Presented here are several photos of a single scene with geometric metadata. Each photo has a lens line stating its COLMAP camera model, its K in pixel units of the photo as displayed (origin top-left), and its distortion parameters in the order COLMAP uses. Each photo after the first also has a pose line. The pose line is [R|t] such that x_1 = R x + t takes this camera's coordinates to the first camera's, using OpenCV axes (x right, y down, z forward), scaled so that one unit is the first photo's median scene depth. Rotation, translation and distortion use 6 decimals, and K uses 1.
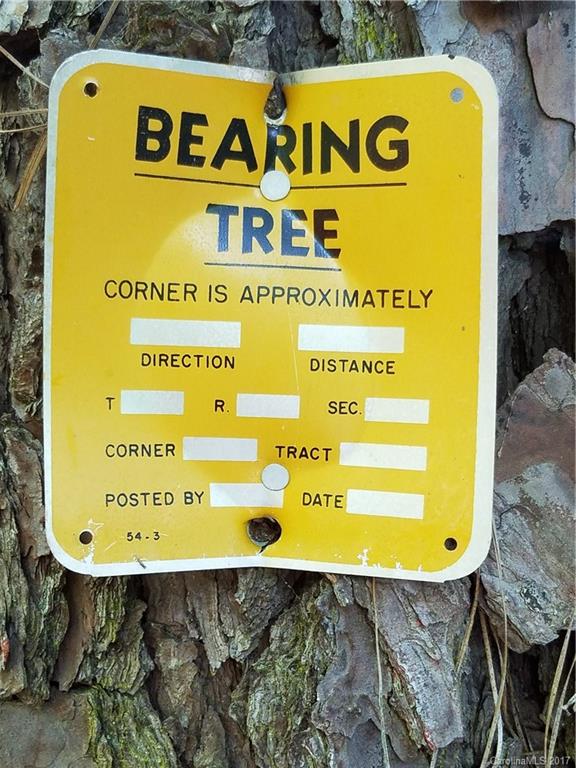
lens RADIAL K [[1132.7, 0, 286.6], [0, 1132.7, 387.6], [0, 0, 1]] dist [0.201476, 0.000000]
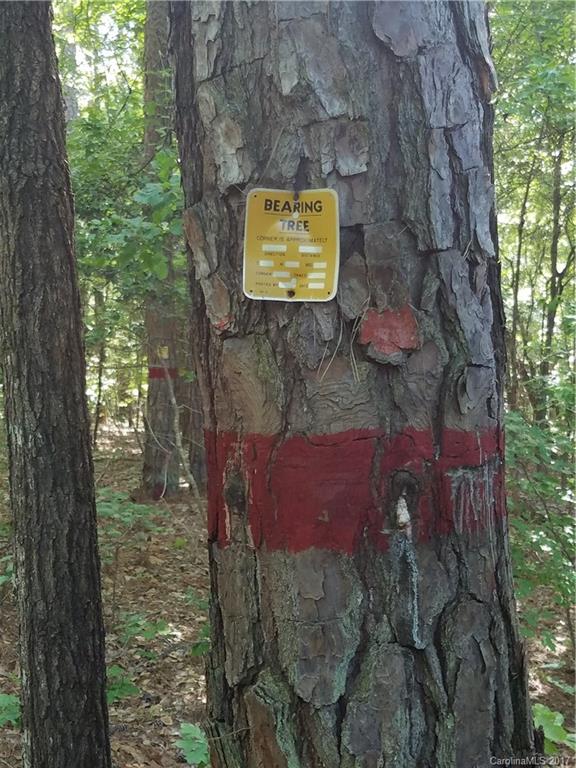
lens RADIAL K [[1132.7, 0, 287.7], [0, 1132.7, 381.7], [0, 0, 1]] dist [0.201476, 0.000000]
pose [[0.983290, 0.022913, -0.180596, 0.789348], [-0.030958, 0.998644, -0.041856, 0.669238], [0.179392, 0.046747, 0.982666, -3.398858]]
